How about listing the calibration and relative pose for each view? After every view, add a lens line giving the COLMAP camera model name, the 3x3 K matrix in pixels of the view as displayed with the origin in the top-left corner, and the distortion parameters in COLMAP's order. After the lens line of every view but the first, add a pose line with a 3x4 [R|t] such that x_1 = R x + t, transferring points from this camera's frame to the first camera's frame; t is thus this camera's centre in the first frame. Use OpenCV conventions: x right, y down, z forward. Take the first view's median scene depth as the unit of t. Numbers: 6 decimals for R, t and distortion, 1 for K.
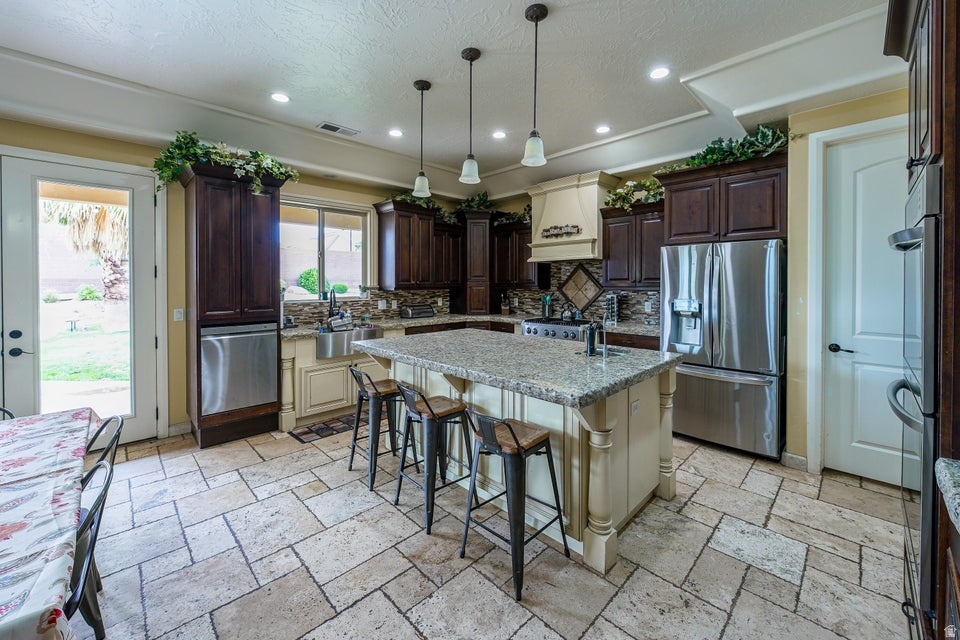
lens RADIAL K [[379.6, 0, 506.5], [0, 379.6, 284.4], [0, 0, 1]] dist [-0.007972, -0.000450]
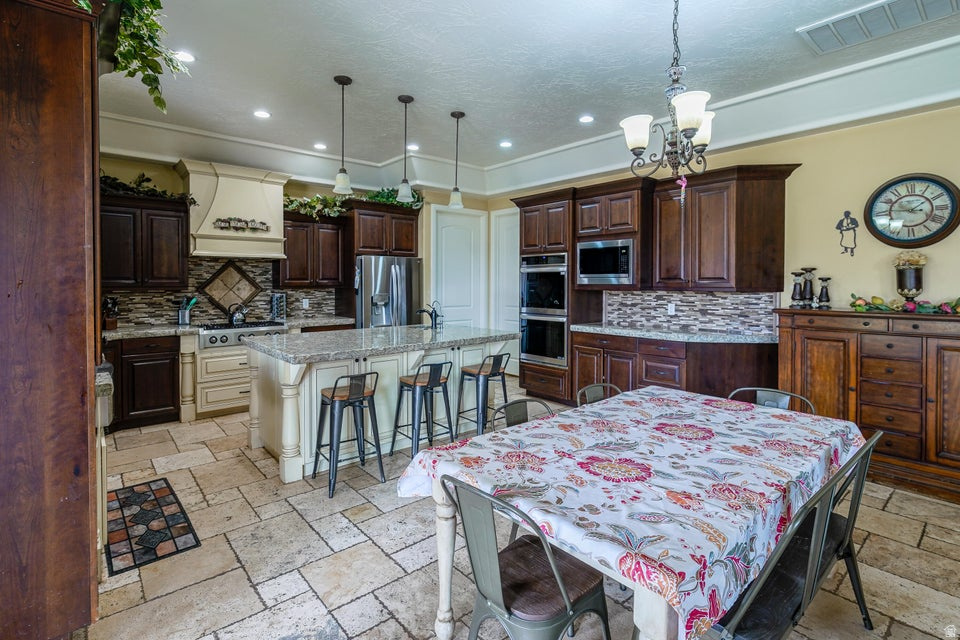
lens RADIAL K [[451.2, 0, 455.6], [0, 451.2, 292.1], [0, 0, 1]] dist [-0.011393, 0.000525]
pose [[0.132192, -0.020850, 0.991005, -1.111161], [0.002642, 0.999783, 0.020683, -0.001536], [-0.991221, -0.000116, 0.132218, 0.462143]]
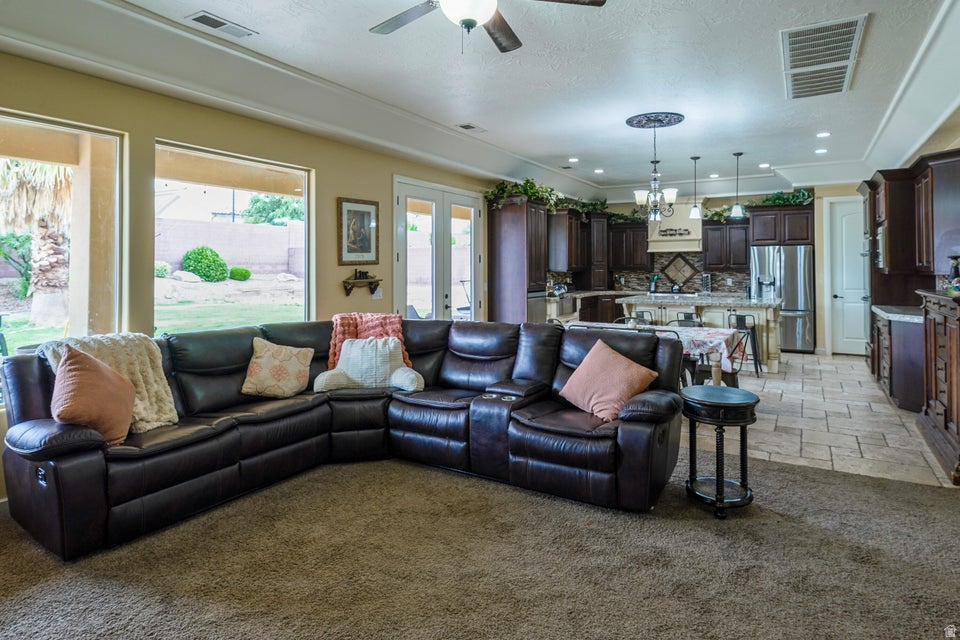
lens RADIAL K [[539.1, 0, 522.9], [0, 539.1, 247.6], [0, 0, 1]] dist [-0.013521, -0.001066]
pose [[0.963777, 0.011317, 0.266469, -1.307620], [-0.000394, 0.999159, -0.041009, 0.011077], [-0.266709, 0.039418, 0.962971, -1.163312]]
